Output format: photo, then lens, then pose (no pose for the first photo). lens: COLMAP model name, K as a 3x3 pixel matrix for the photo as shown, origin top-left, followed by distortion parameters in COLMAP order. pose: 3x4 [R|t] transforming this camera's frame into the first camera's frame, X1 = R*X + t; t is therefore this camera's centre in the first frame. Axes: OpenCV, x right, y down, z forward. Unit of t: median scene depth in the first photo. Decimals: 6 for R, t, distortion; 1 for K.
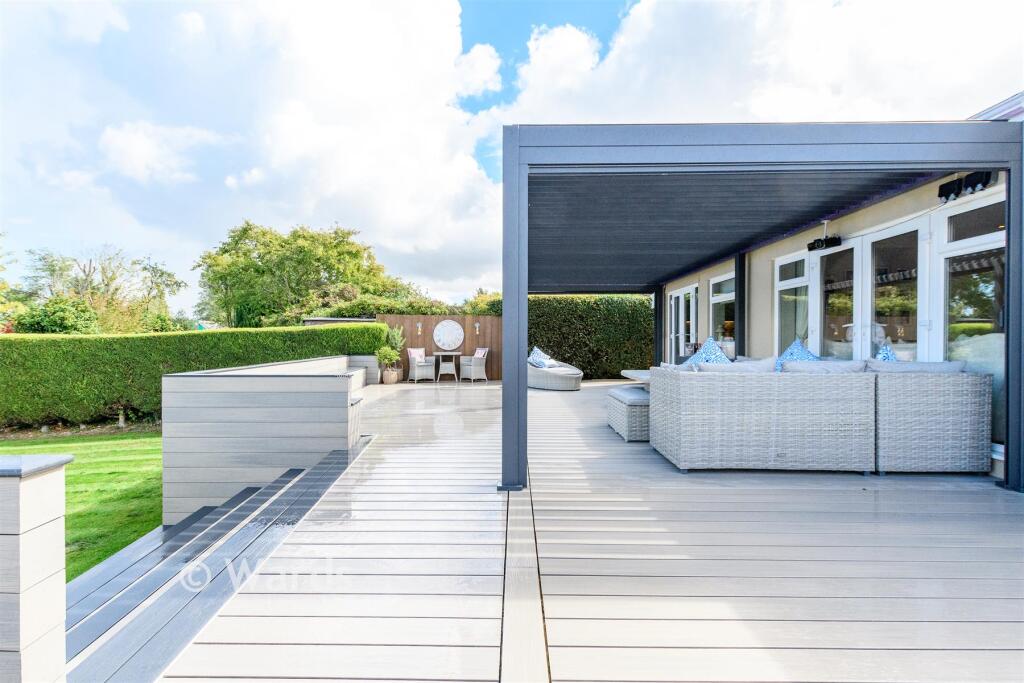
lens RADIAL K [[451.8, 0, 511.8], [0, 451.8, 340.9], [0, 0, 1]] dist [0.003711, -0.000187]
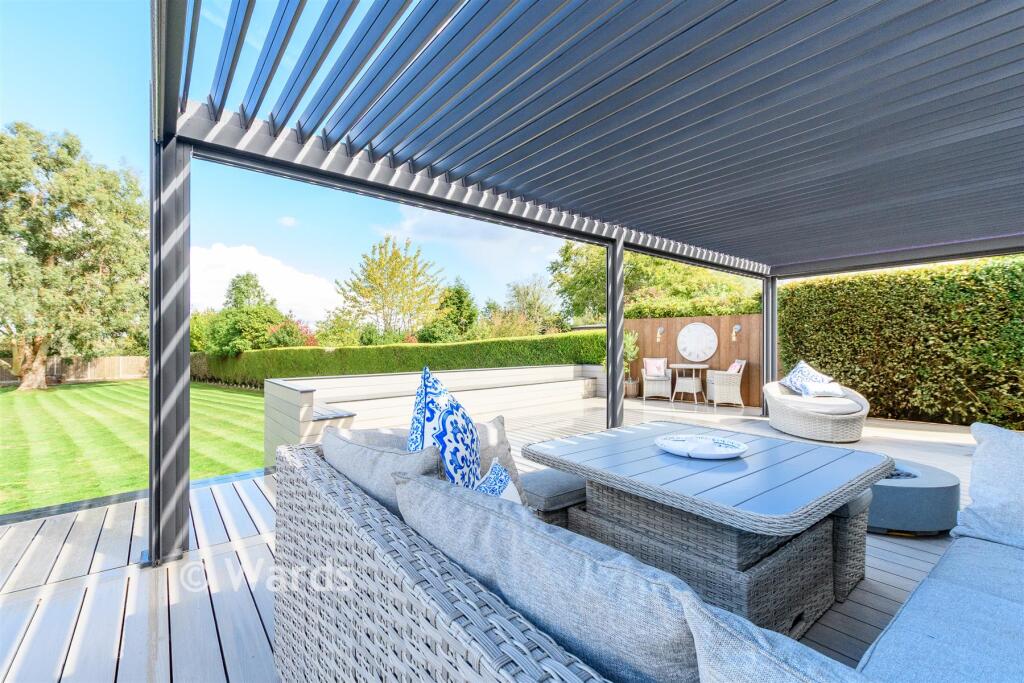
lens RADIAL K [[451.8, 0, 510.3], [0, 451.8, 346.6], [0, 0, 1]] dist [0.003711, -0.000187]
pose [[0.615656, 0.003144, -0.788009, 0.276857], [0.000822, 0.999989, 0.004632, -0.009440], [0.788015, -0.003499, 0.615646, 0.282326]]
